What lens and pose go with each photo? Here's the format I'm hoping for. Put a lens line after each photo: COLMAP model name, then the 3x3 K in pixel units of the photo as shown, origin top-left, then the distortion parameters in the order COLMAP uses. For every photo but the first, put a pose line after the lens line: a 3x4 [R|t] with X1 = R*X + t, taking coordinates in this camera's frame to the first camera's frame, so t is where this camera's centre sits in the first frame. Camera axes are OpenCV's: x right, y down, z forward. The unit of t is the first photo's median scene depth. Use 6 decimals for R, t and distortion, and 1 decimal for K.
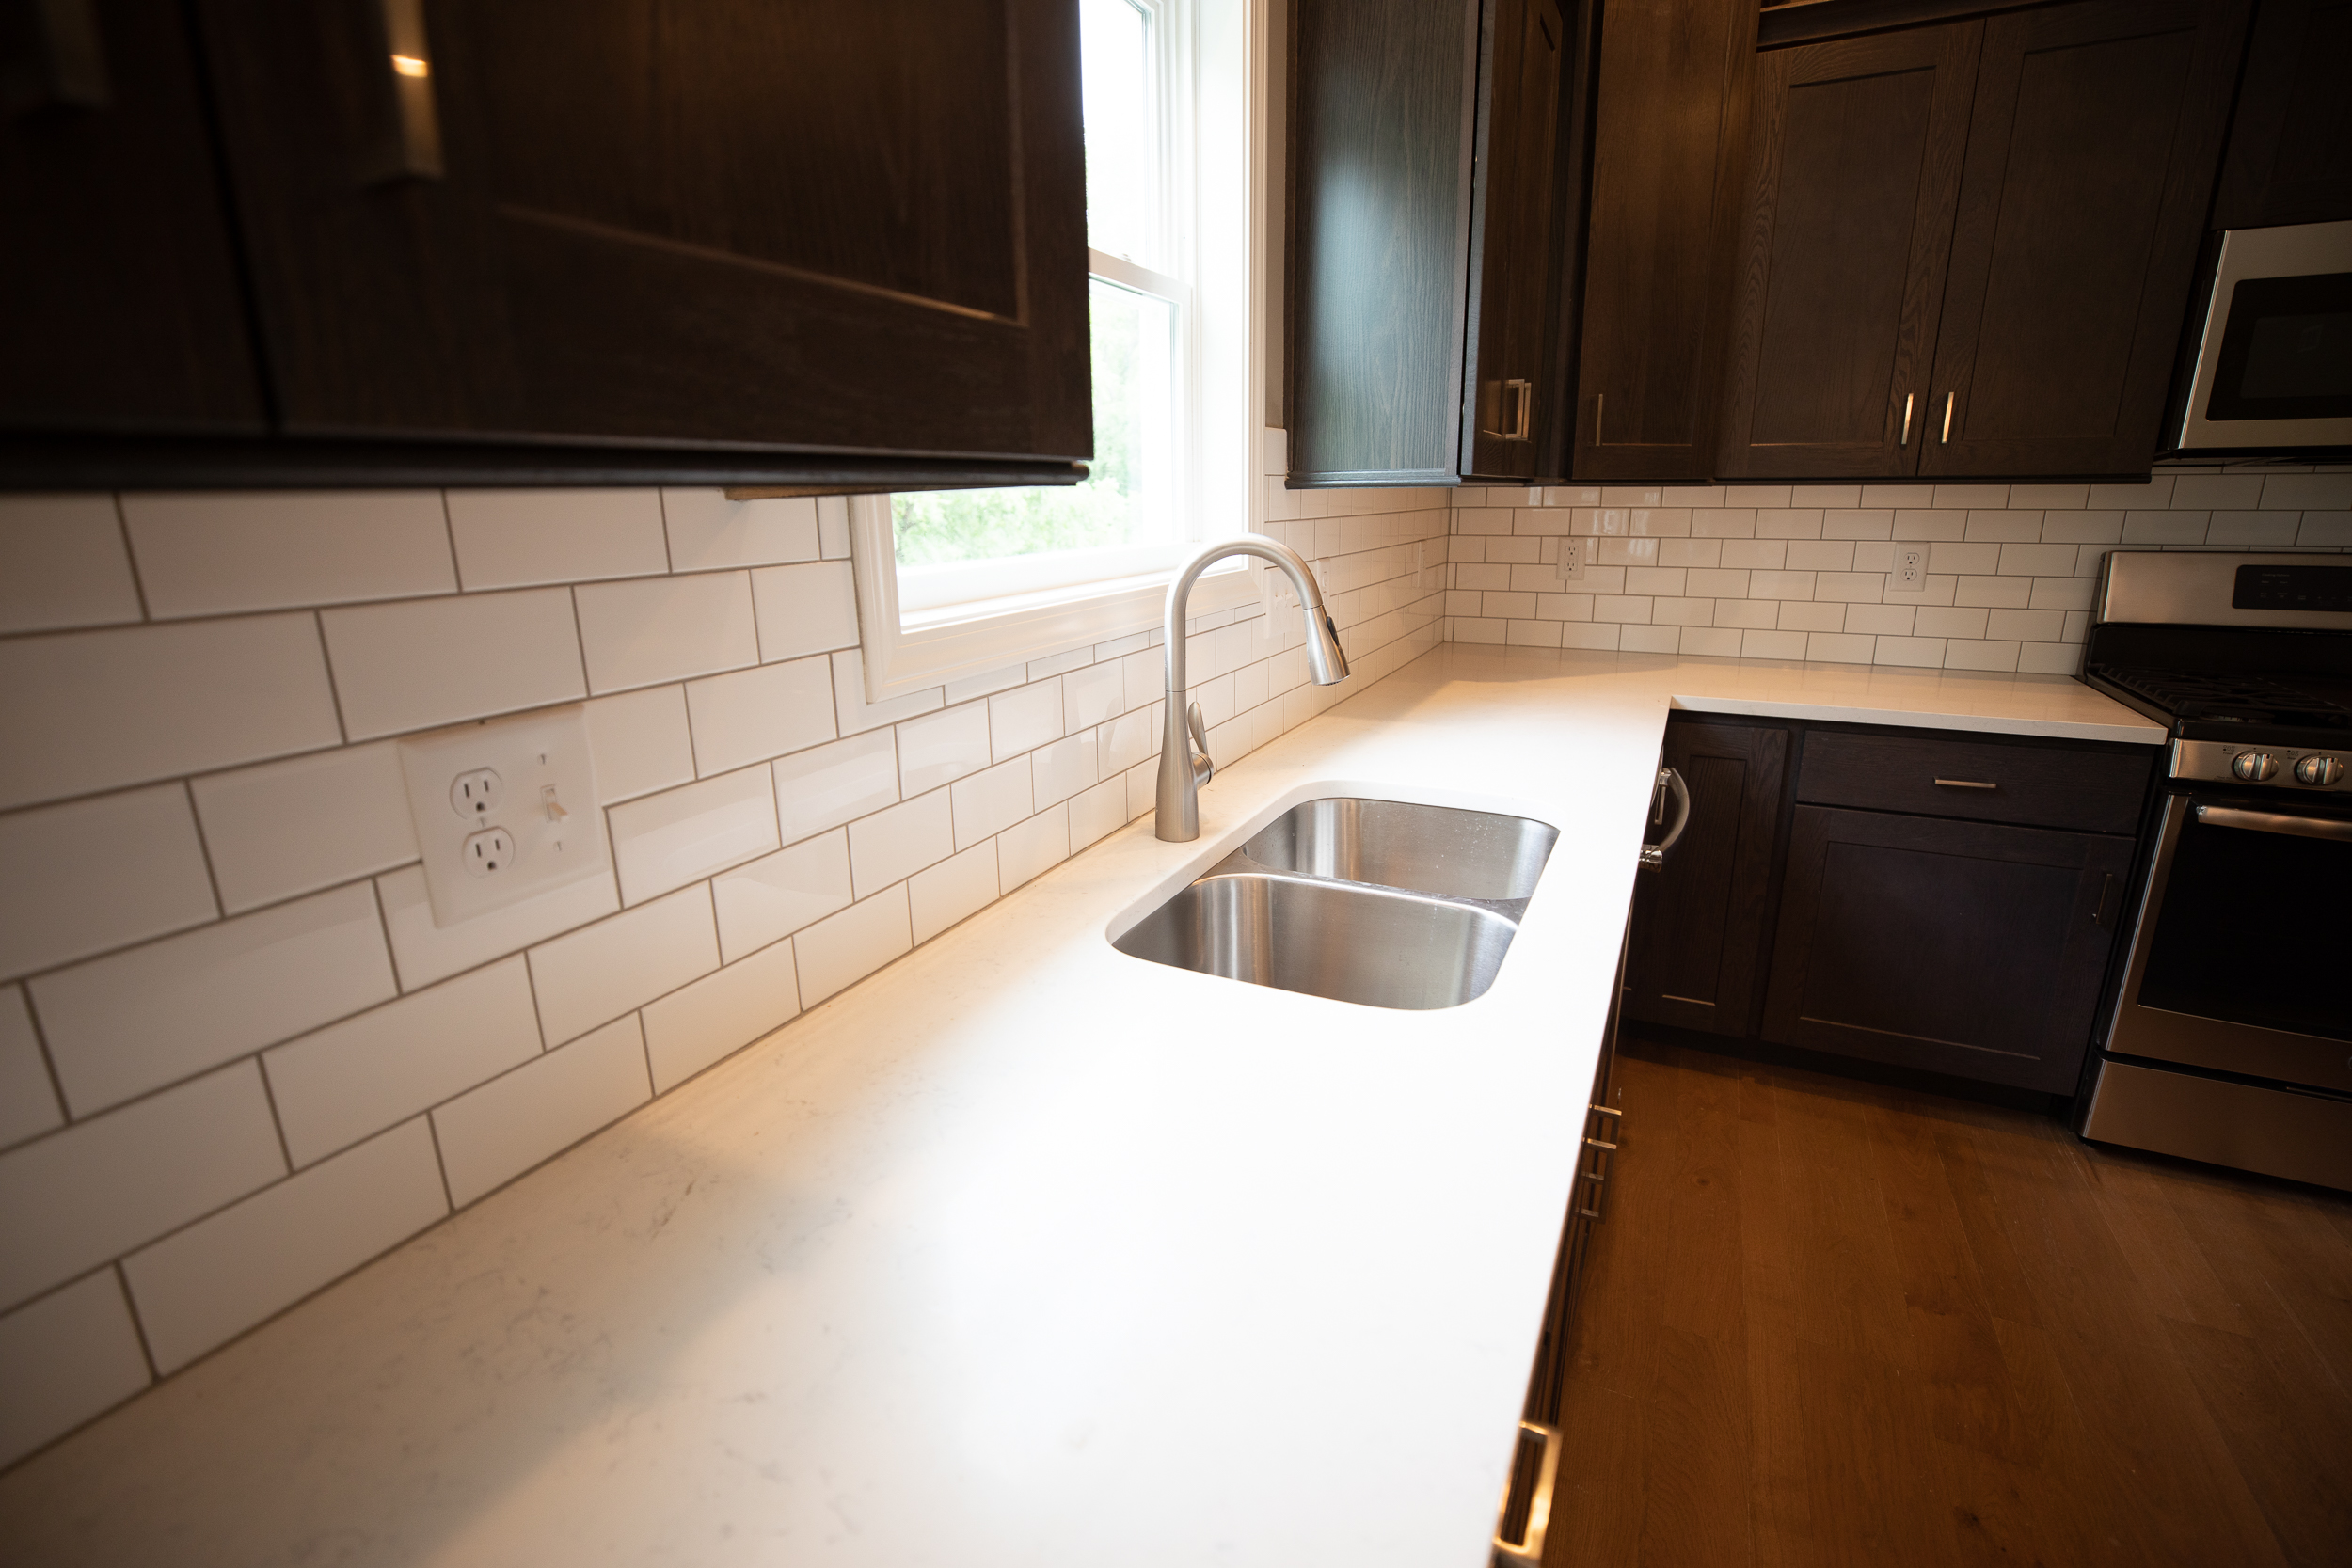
lens RADIAL K [[1082.4, 0, 1233.3], [0, 1082.4, 792.1], [0, 0, 1]] dist [-0.029957, 0.008016]
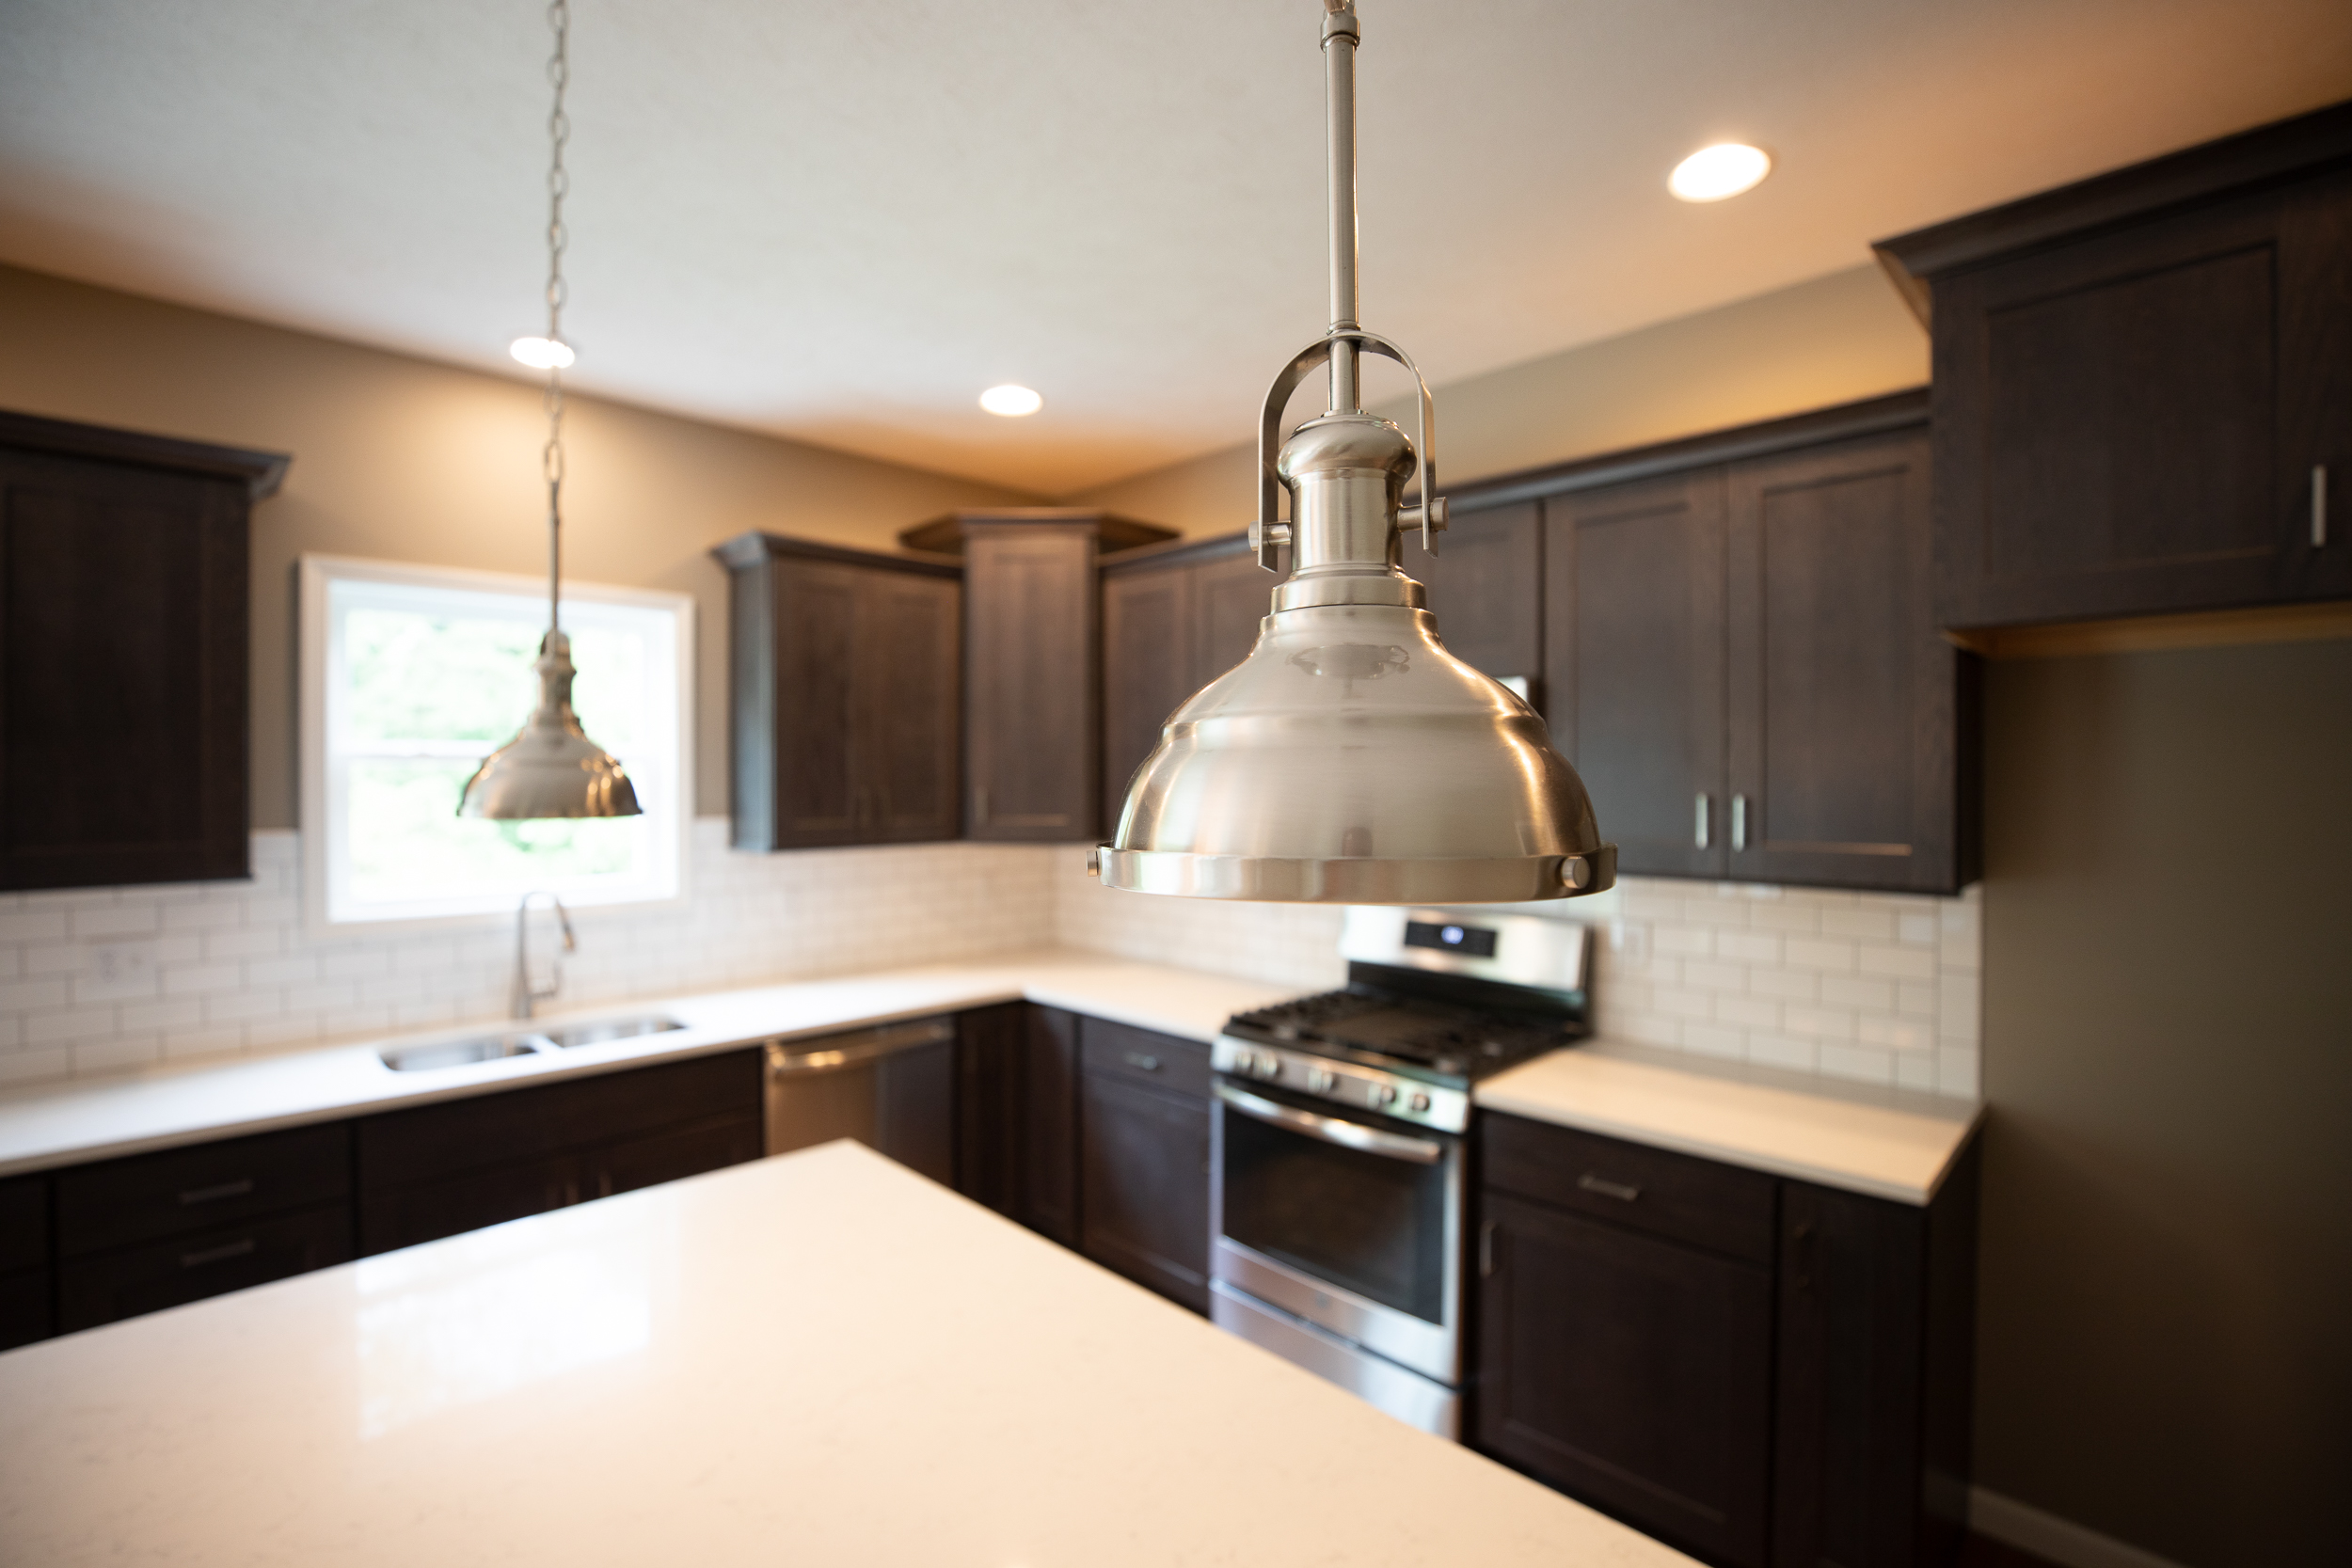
lens RADIAL K [[1082.4, 0, 1178.2], [0, 1082.4, 785.4], [0, 0, 1]] dist [-0.029957, 0.008016]
pose [[0.937519, 0.008850, -0.347821, 1.319157], [-0.100690, 0.963801, -0.246878, -0.012762], [0.333045, 0.266475, 0.904473, -0.404134]]
